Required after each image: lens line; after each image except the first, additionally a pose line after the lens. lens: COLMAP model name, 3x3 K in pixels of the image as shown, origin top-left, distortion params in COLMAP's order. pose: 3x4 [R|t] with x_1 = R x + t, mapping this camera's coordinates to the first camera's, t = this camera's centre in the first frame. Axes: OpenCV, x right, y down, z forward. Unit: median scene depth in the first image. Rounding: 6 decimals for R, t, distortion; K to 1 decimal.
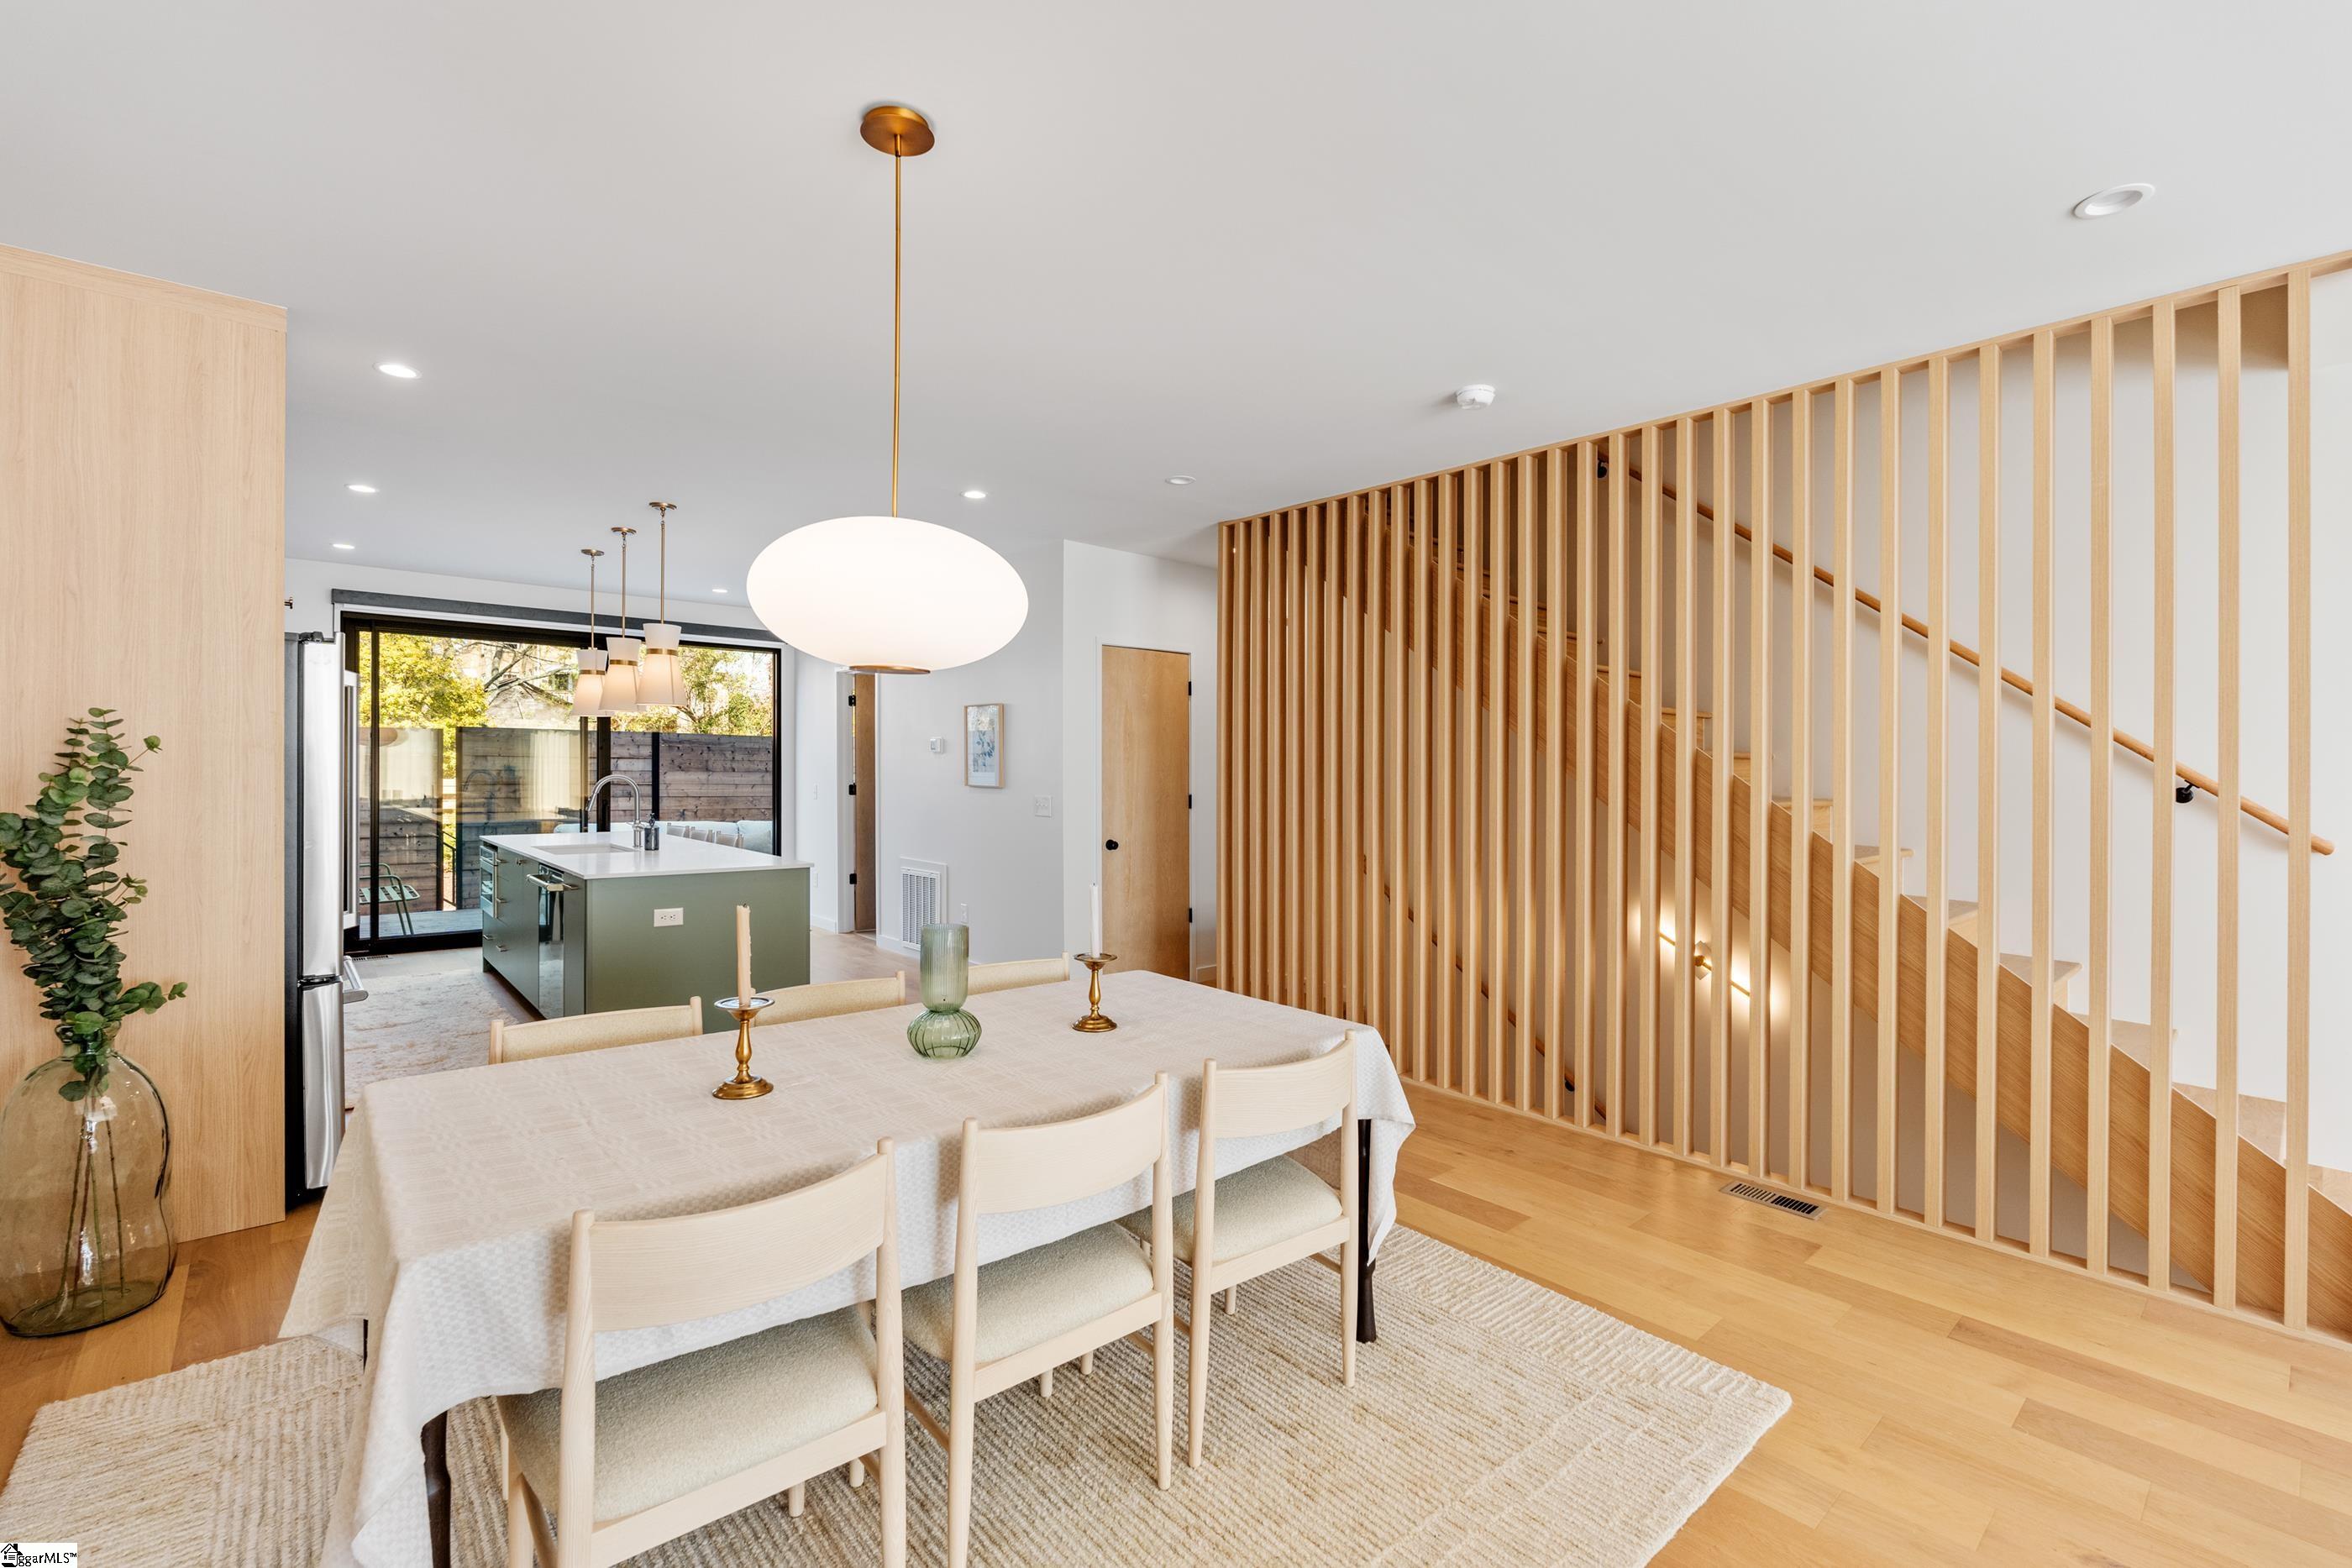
lens RADIAL K [[1017.1, 0, 1189.5], [0, 1017.1, 777.7], [0, 0, 1]] dist [-0.002718, 0.000173]
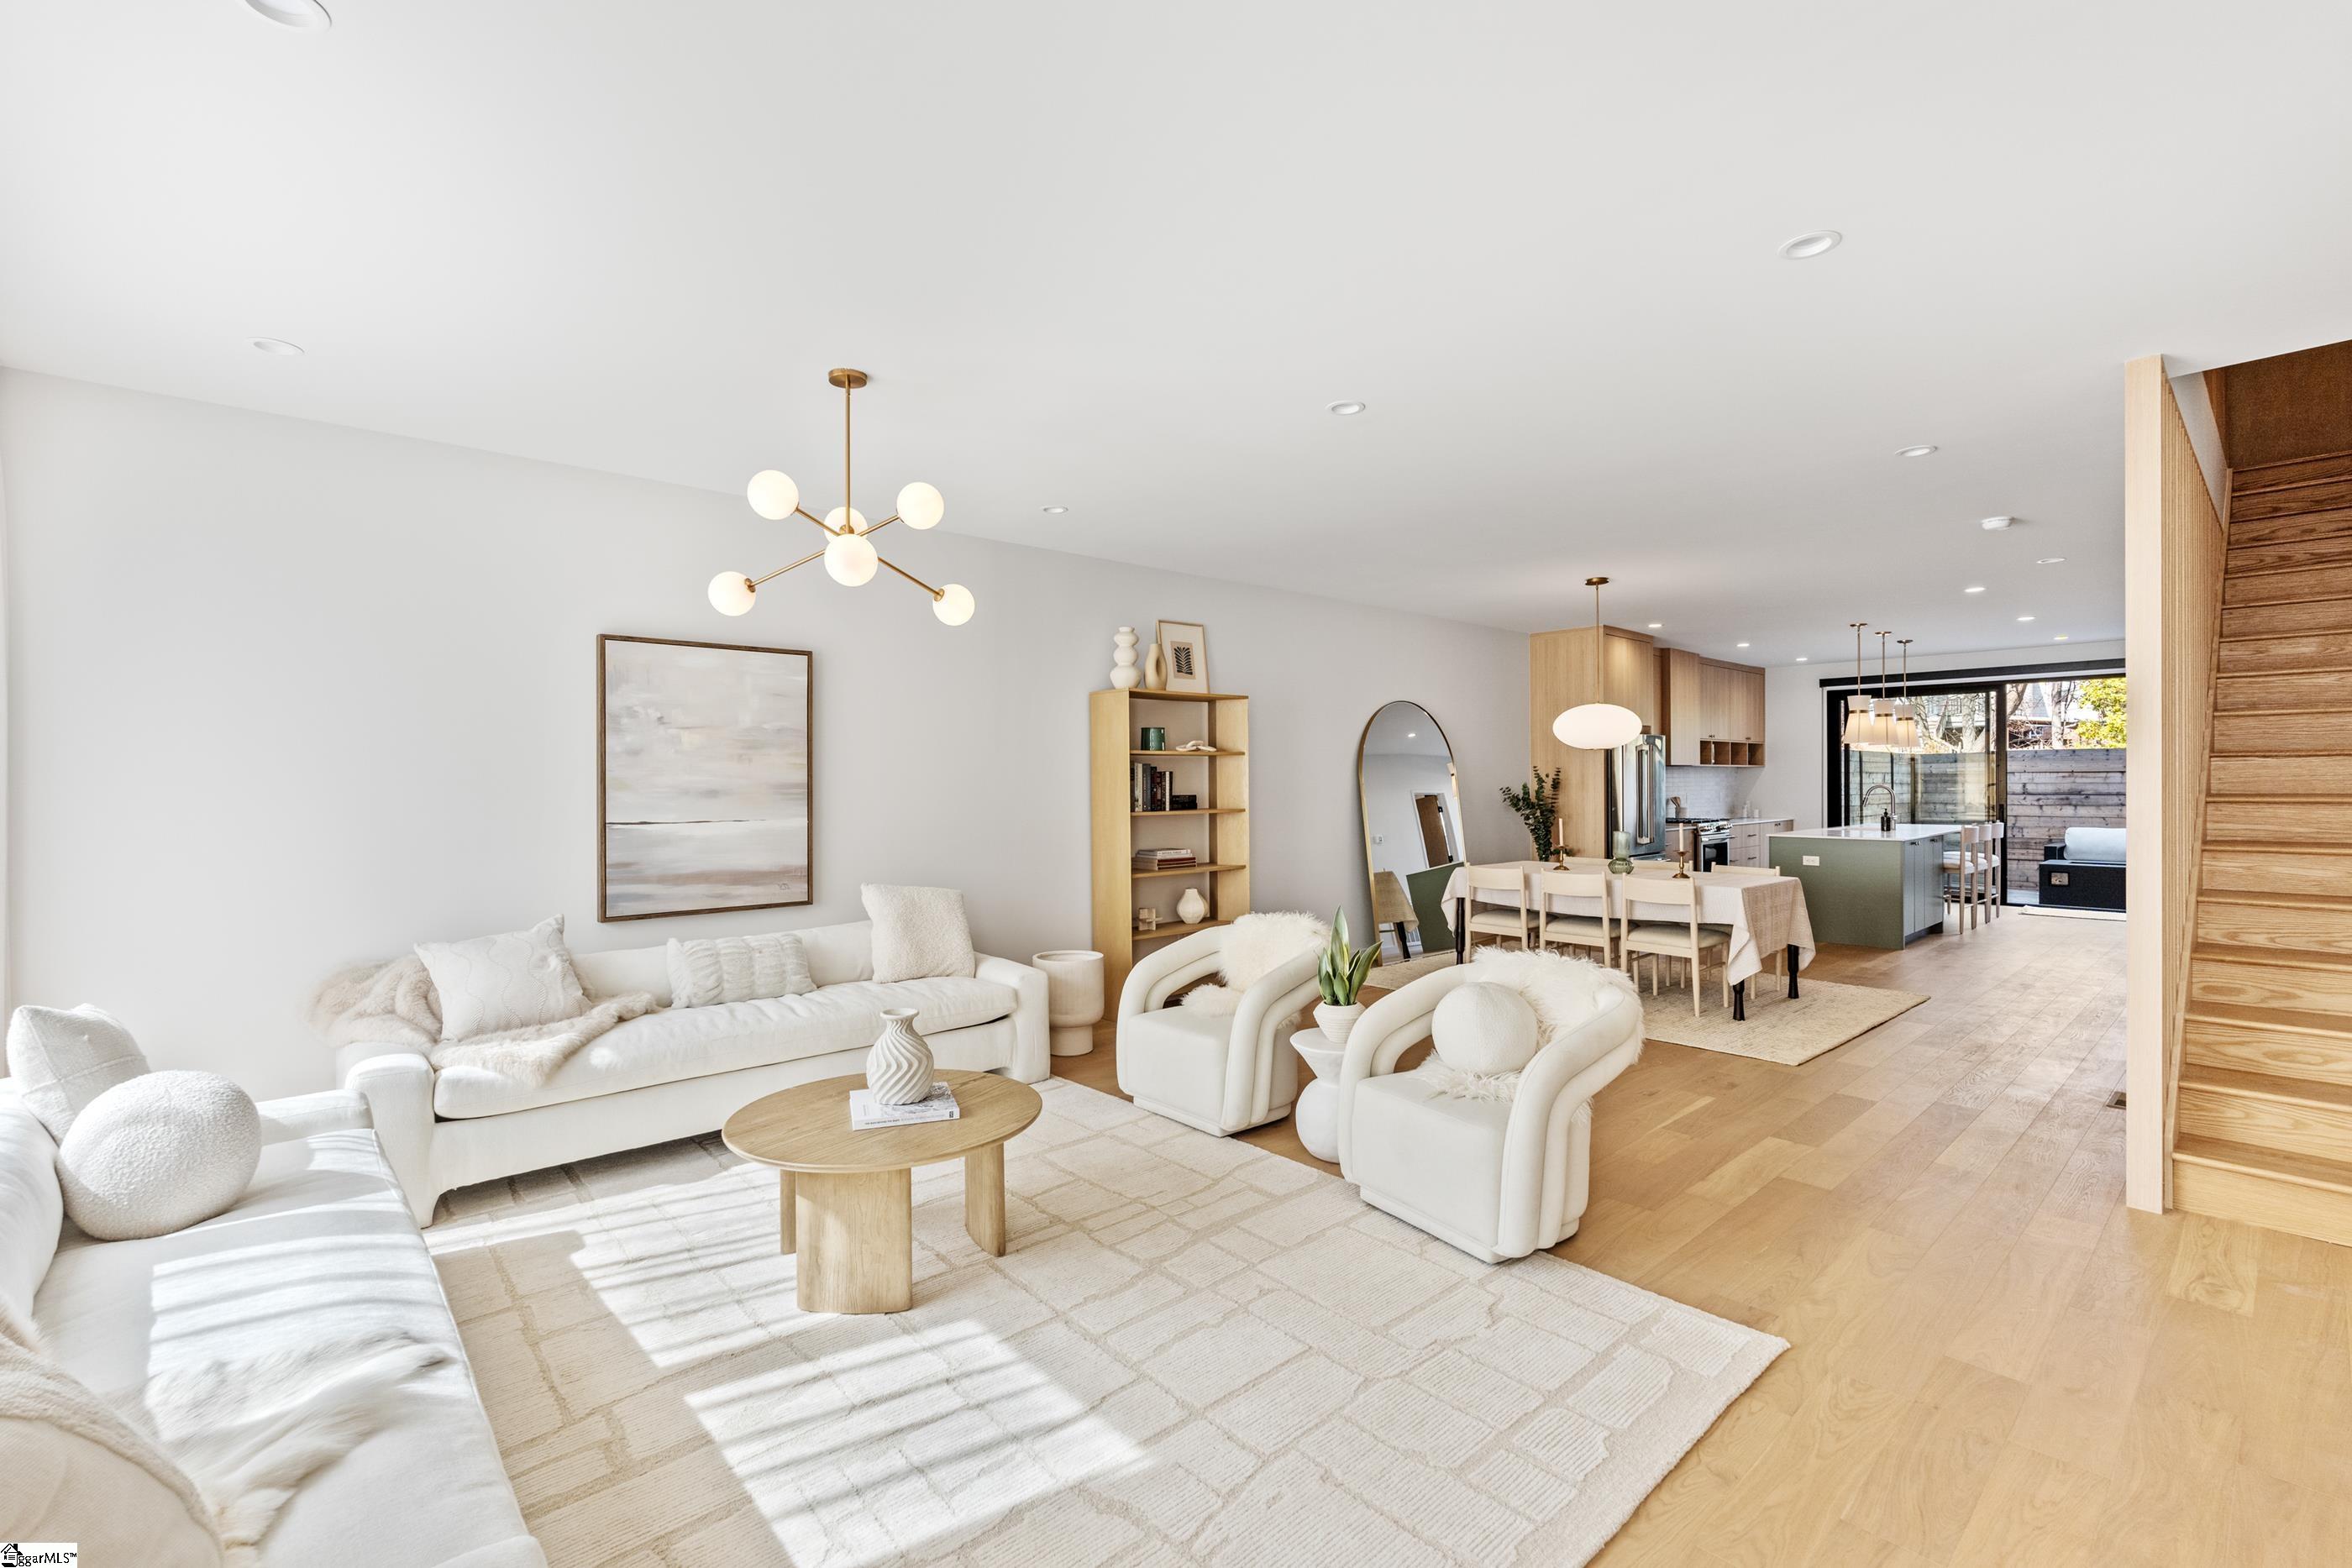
lens RADIAL K [[1019.9, 0, 1176.0], [0, 1019.9, 784.0], [0, 0, 1]] dist [-0.002956, -0.000060]
pose [[-0.003915, -0.009922, -0.999943, 0.626273], [-0.001987, 0.999949, -0.009914, 0.008229], [0.999990, 0.001948, -0.003935, -0.069223]]
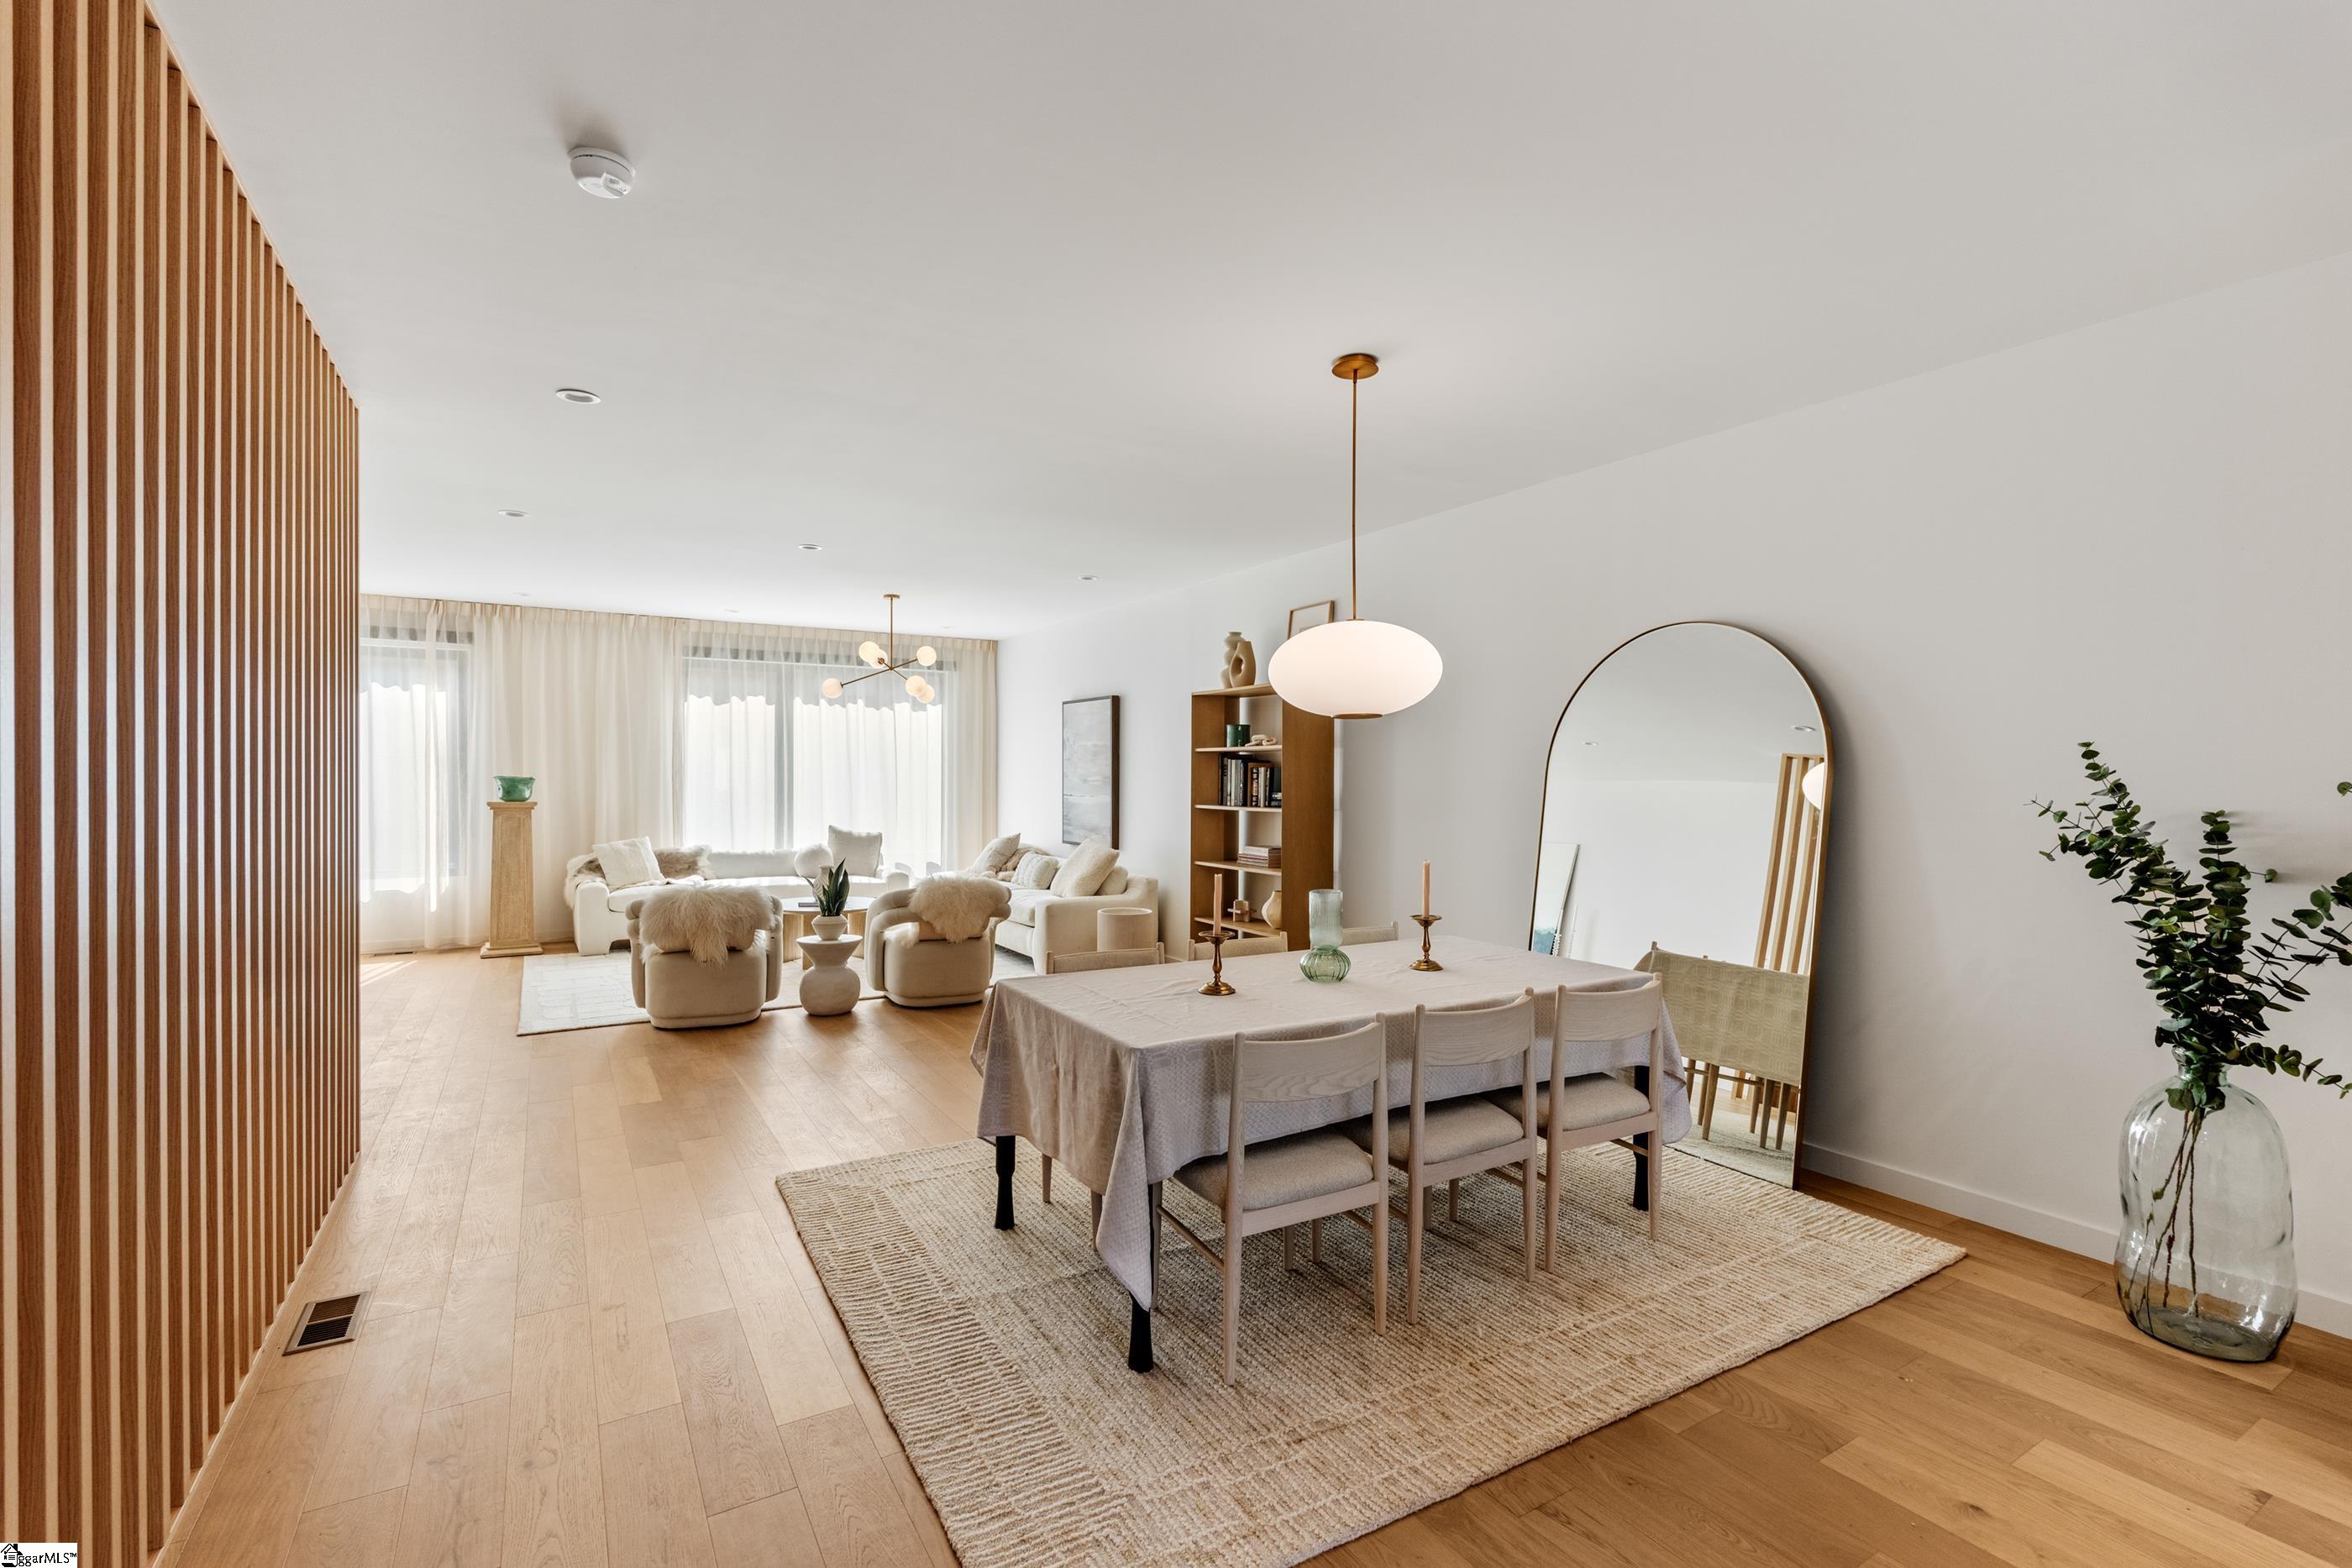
lens RADIAL K [[1050.7, 0, 1172.4], [0, 1050.7, 778.9], [0, 0, 1]] dist [-0.006832, 0.000676]
pose [[-0.981081, -0.019596, 0.192602, -0.066434], [-0.017445, 0.999765, 0.012859, -0.005448], [-0.192809, 0.009256, -0.981193, 0.553053]]
